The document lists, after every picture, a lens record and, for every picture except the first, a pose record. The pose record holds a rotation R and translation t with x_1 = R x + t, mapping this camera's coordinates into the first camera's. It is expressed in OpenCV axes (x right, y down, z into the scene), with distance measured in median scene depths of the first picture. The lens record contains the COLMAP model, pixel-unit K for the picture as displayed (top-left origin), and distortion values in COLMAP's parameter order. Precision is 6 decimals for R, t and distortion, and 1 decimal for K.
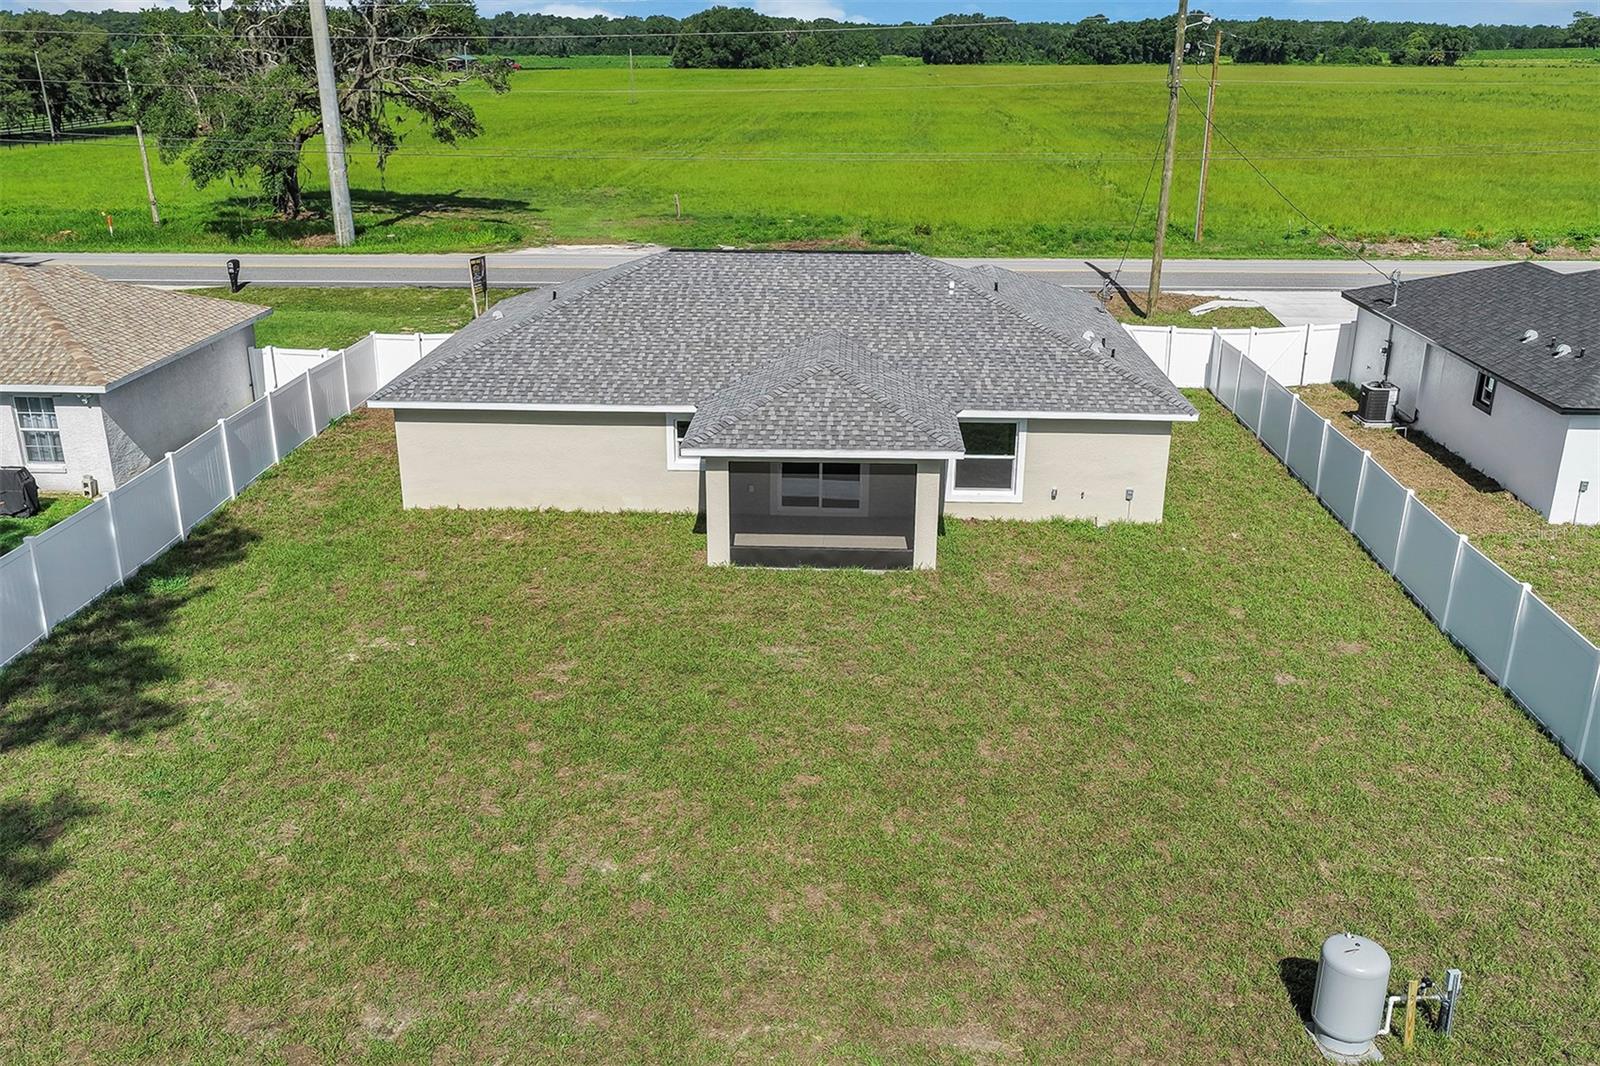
lens RADIAL K [[1356.2, 0, 800.0], [0, 1356.2, 533.0], [0, 0, 1]] dist [-0.003282, 0.010674]
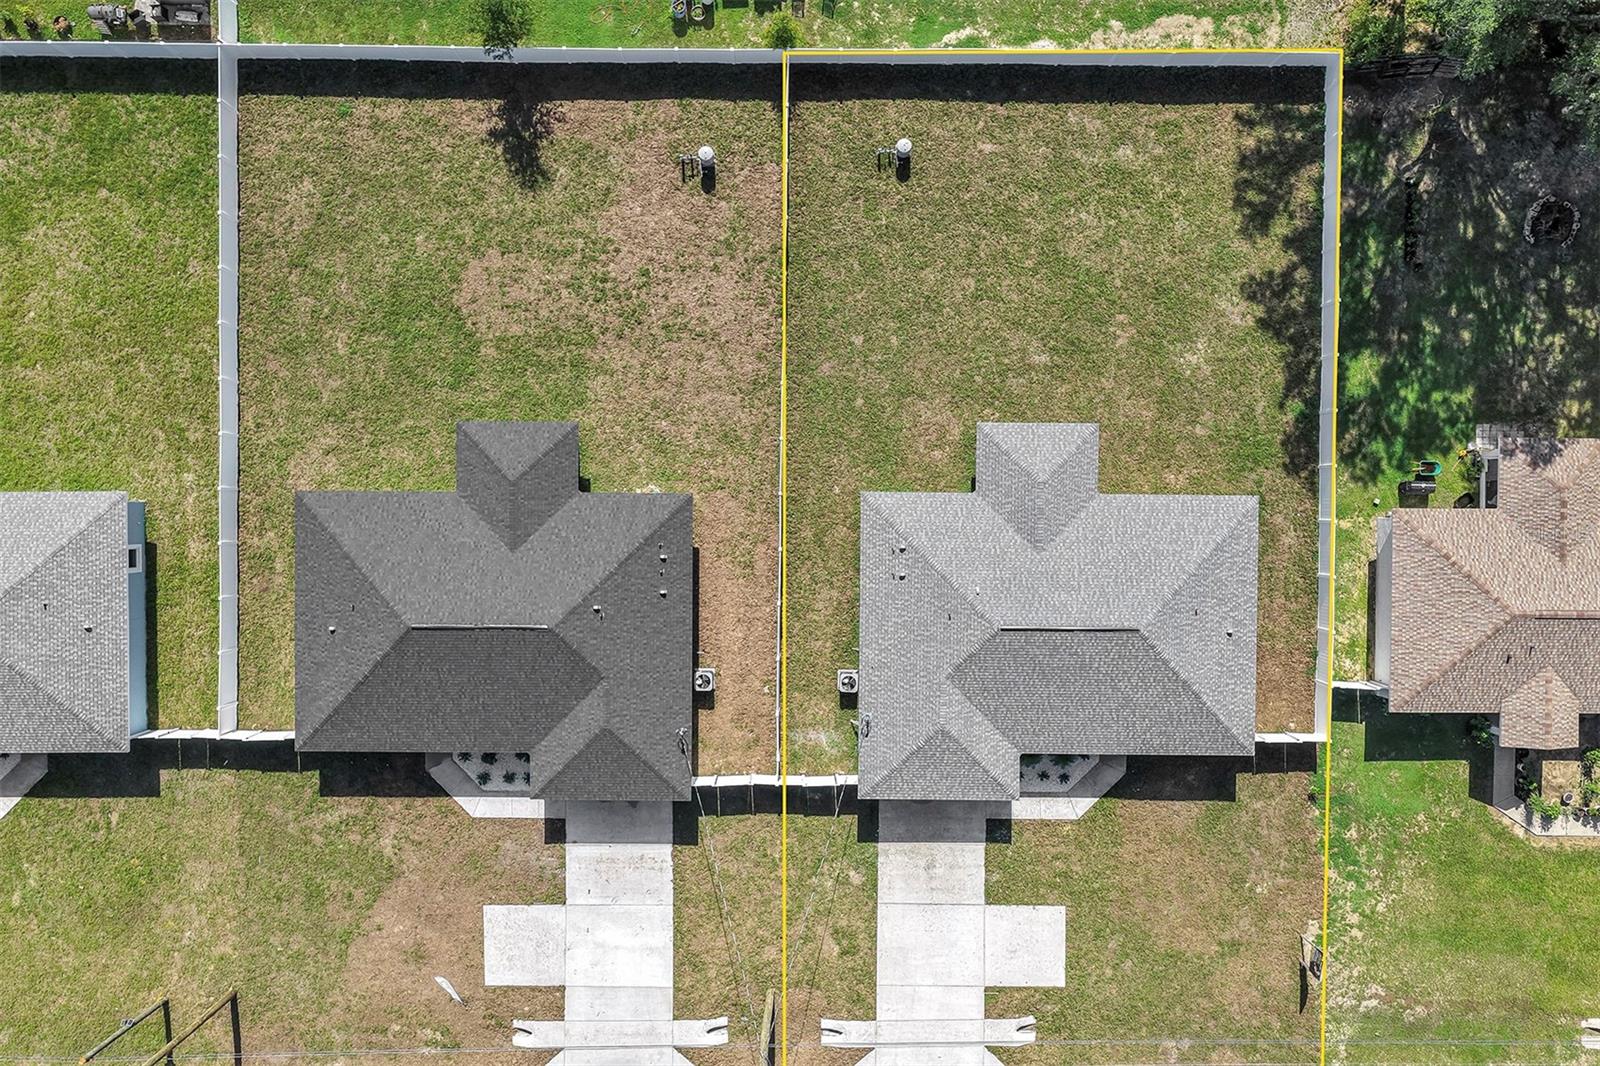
lens RADIAL K [[1351.0, 0, 800.0], [0, 1351.0, 533.0], [0, 0, 1]] dist [-0.005904, -0.002327]
pose [[-0.999392, 0.034783, -0.002287, 0.379930], [-0.014642, -0.359360, 0.933084, -2.019630], [0.031633, 0.932550, 0.359651, 0.302331]]
